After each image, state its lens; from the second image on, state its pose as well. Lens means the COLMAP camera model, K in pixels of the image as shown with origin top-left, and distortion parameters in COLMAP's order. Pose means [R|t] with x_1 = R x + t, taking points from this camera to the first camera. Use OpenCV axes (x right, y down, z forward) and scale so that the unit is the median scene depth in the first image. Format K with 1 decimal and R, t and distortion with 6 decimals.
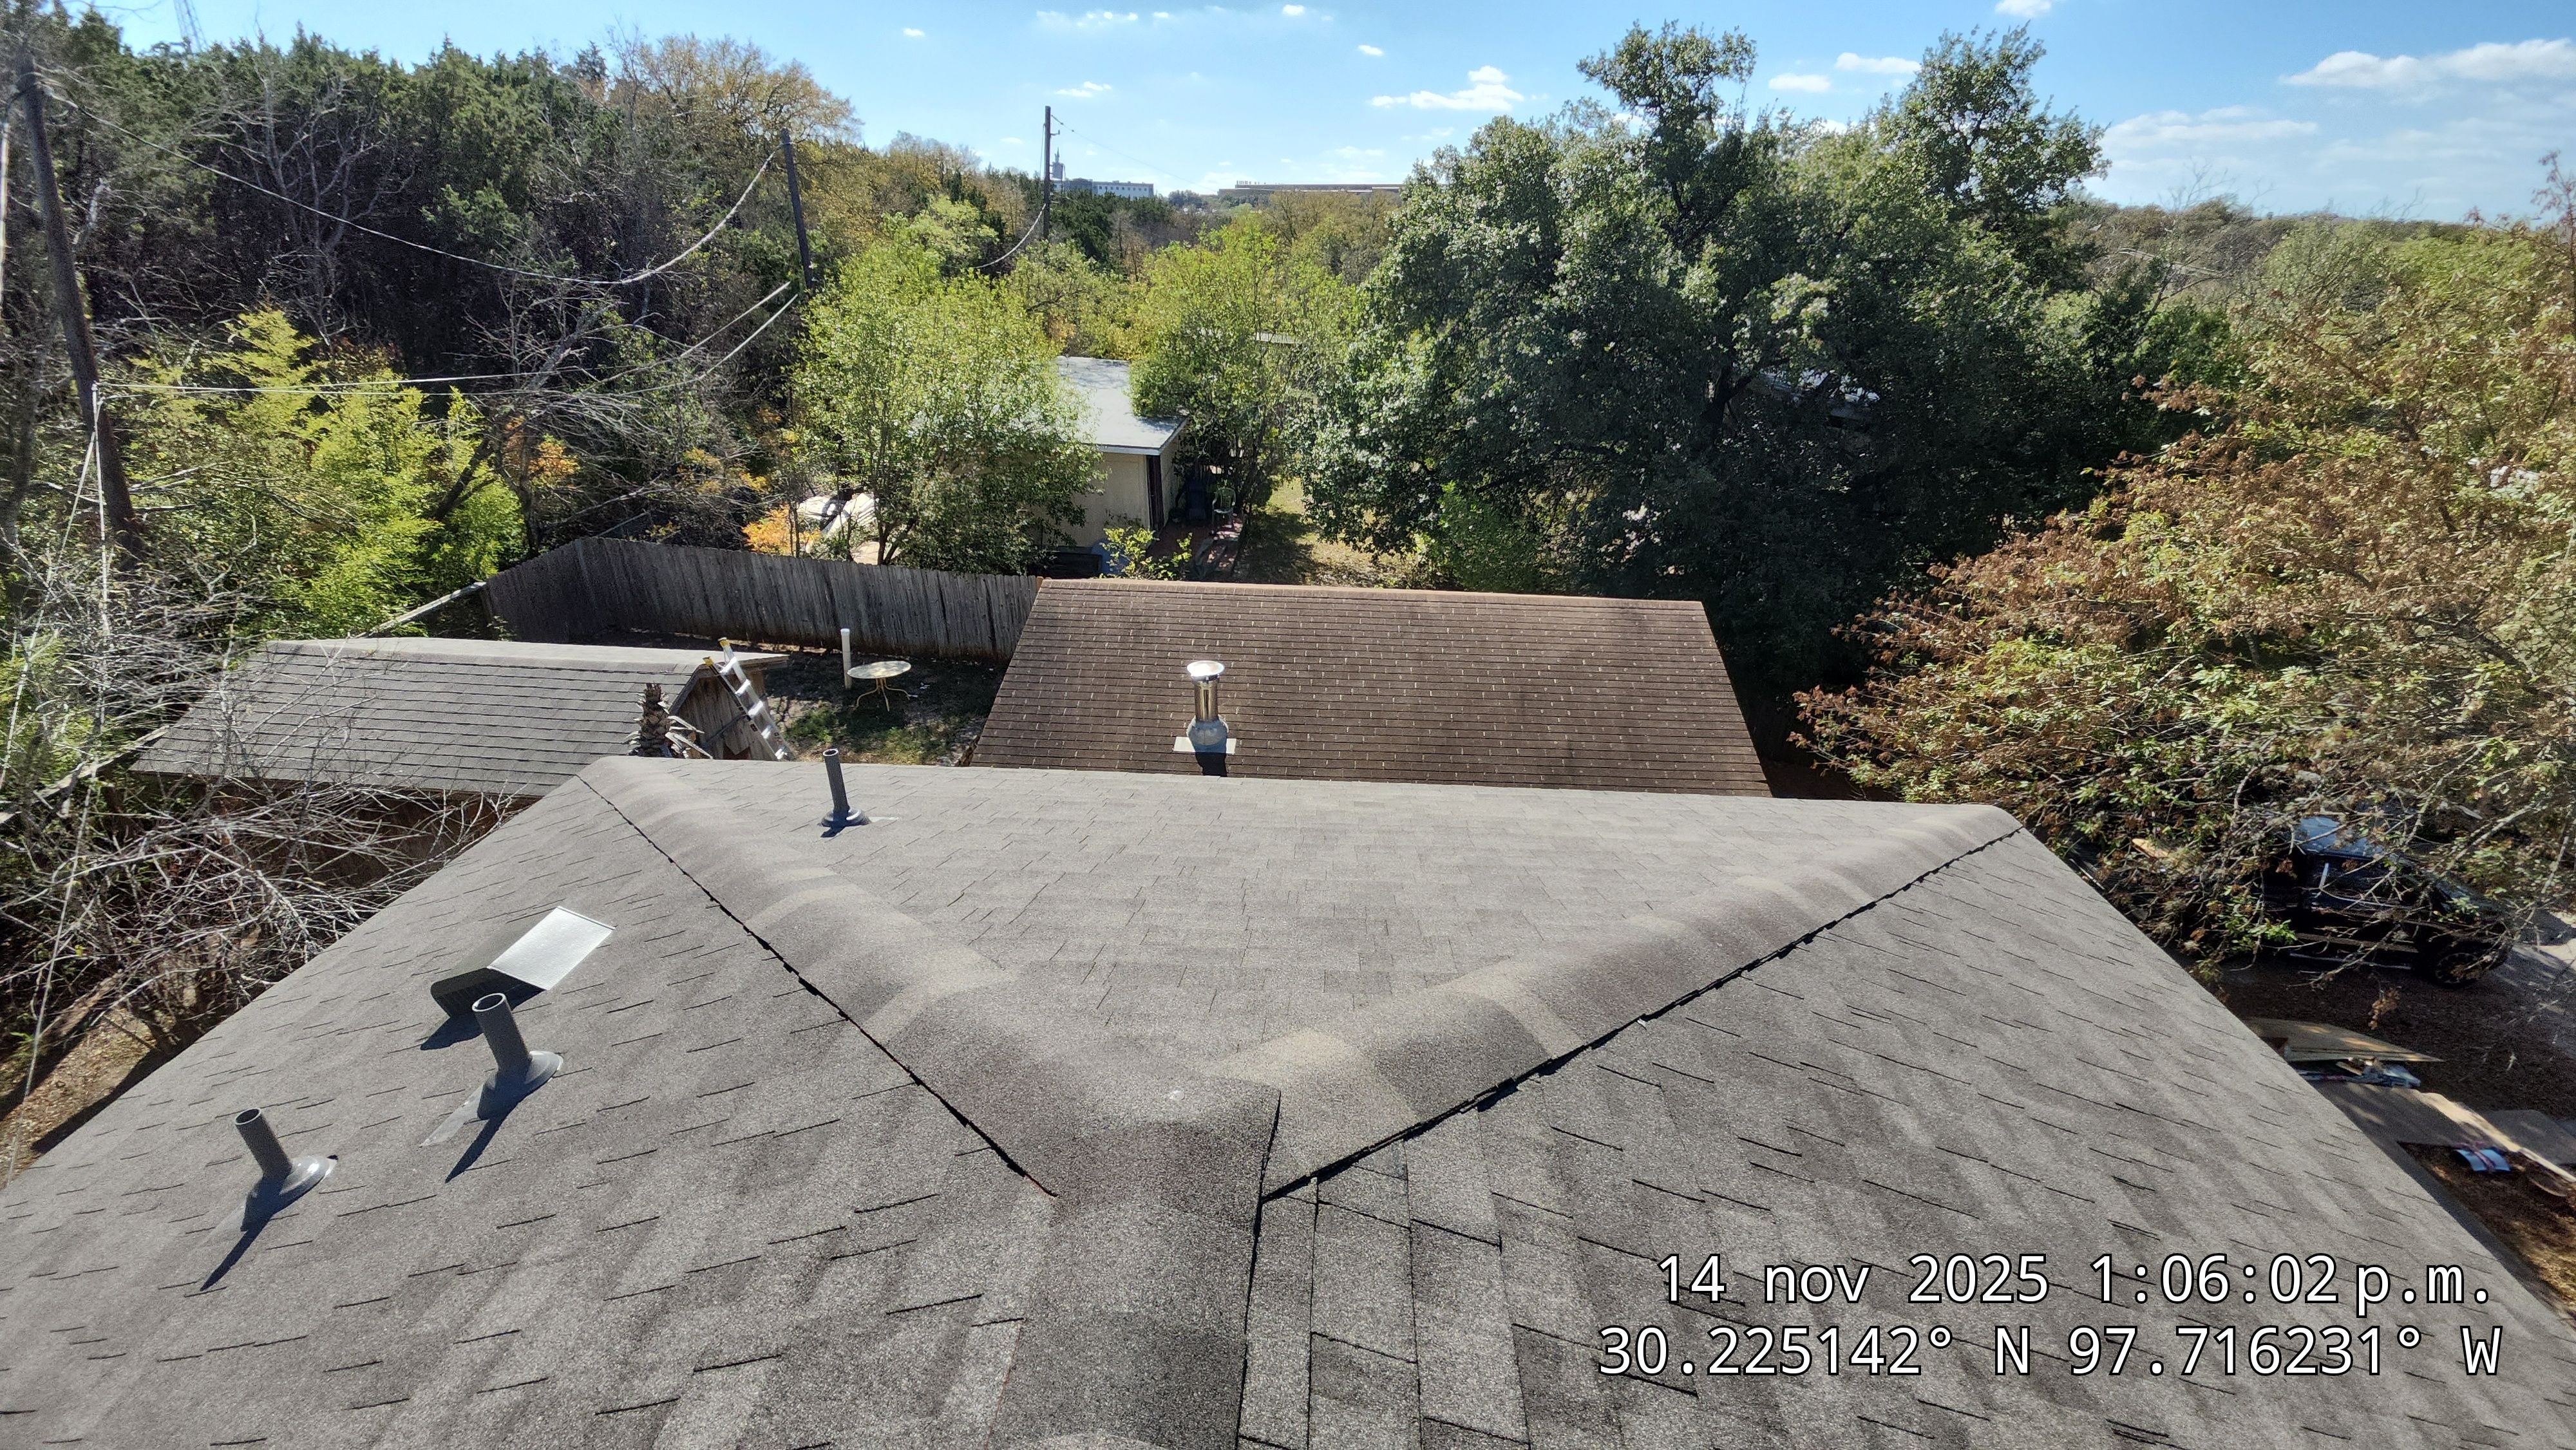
lens RADIAL K [[1042.9, 0, 1295.8], [0, 1042.9, 726.8], [0, 0, 1]] dist [-0.004098, -0.010035]
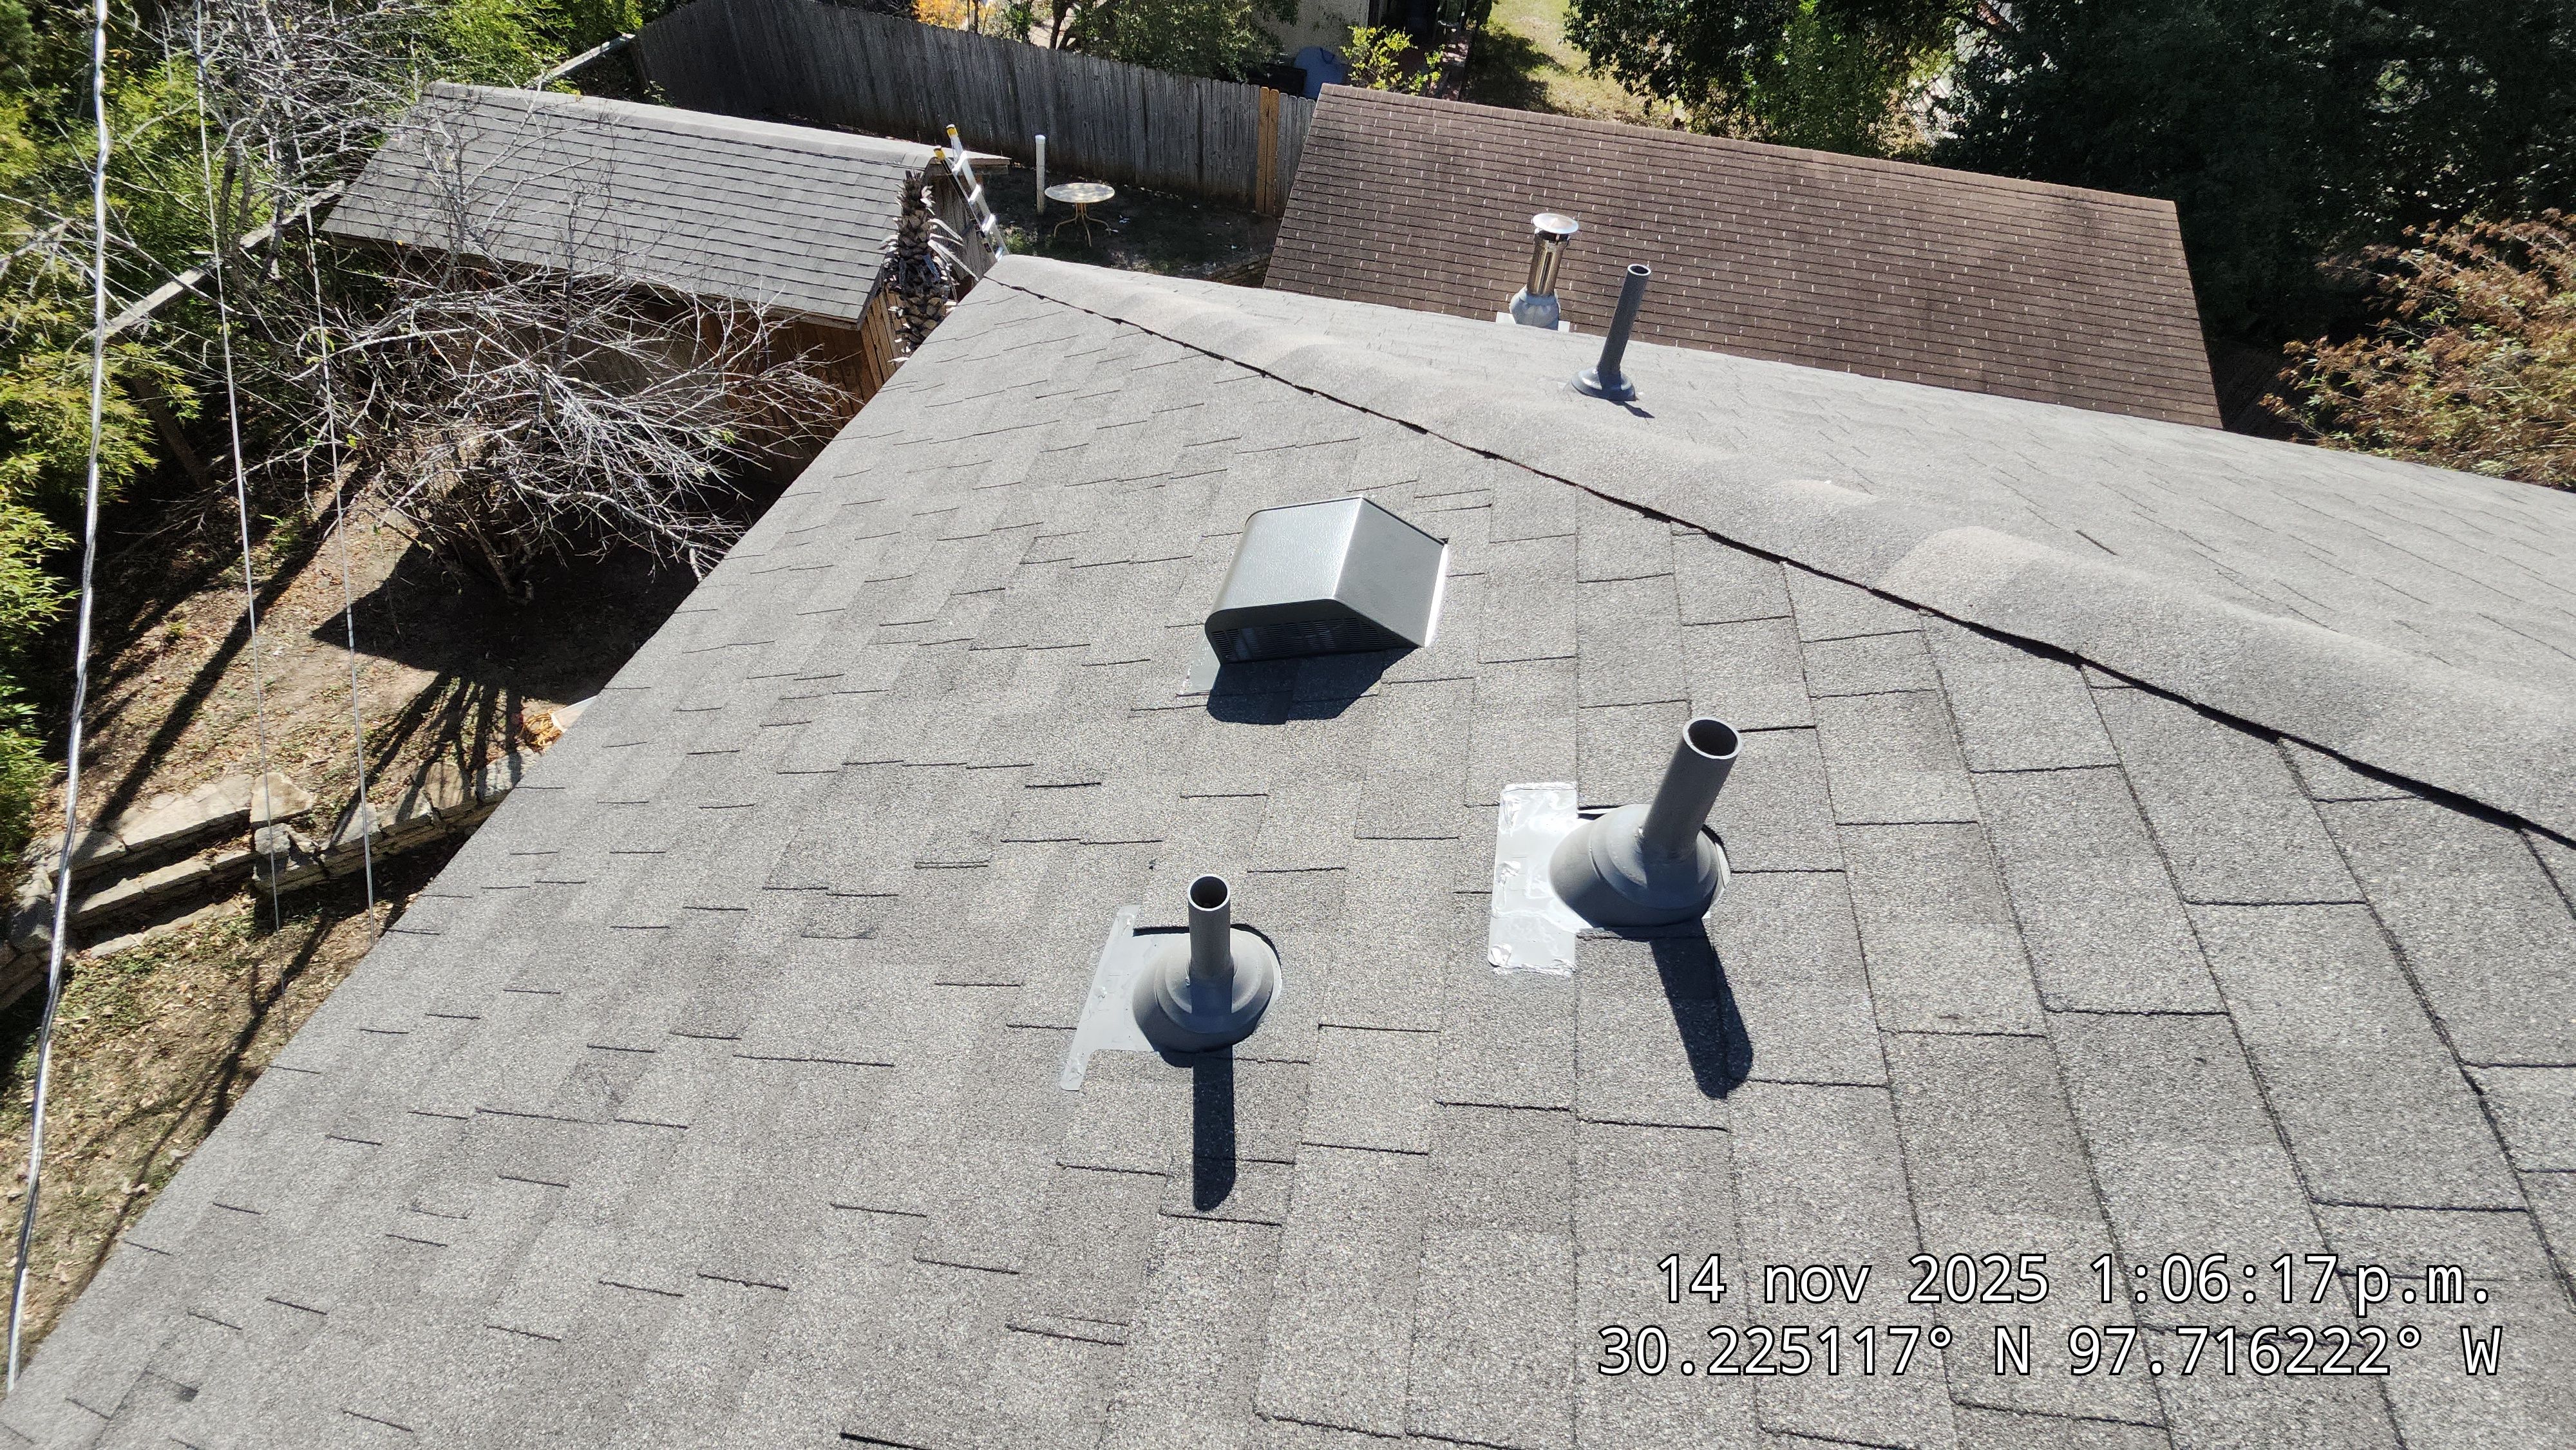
lens RADIAL K [[1042.9, 0, 1287.2], [0, 1042.9, 722.3], [0, 0, 1]] dist [-0.004098, -0.010035]
pose [[0.989194, 0.131911, -0.063995, -0.159460], [-0.099119, 0.923301, 0.371066, 0.017700], [0.108034, -0.360713, 0.926399, 0.091958]]
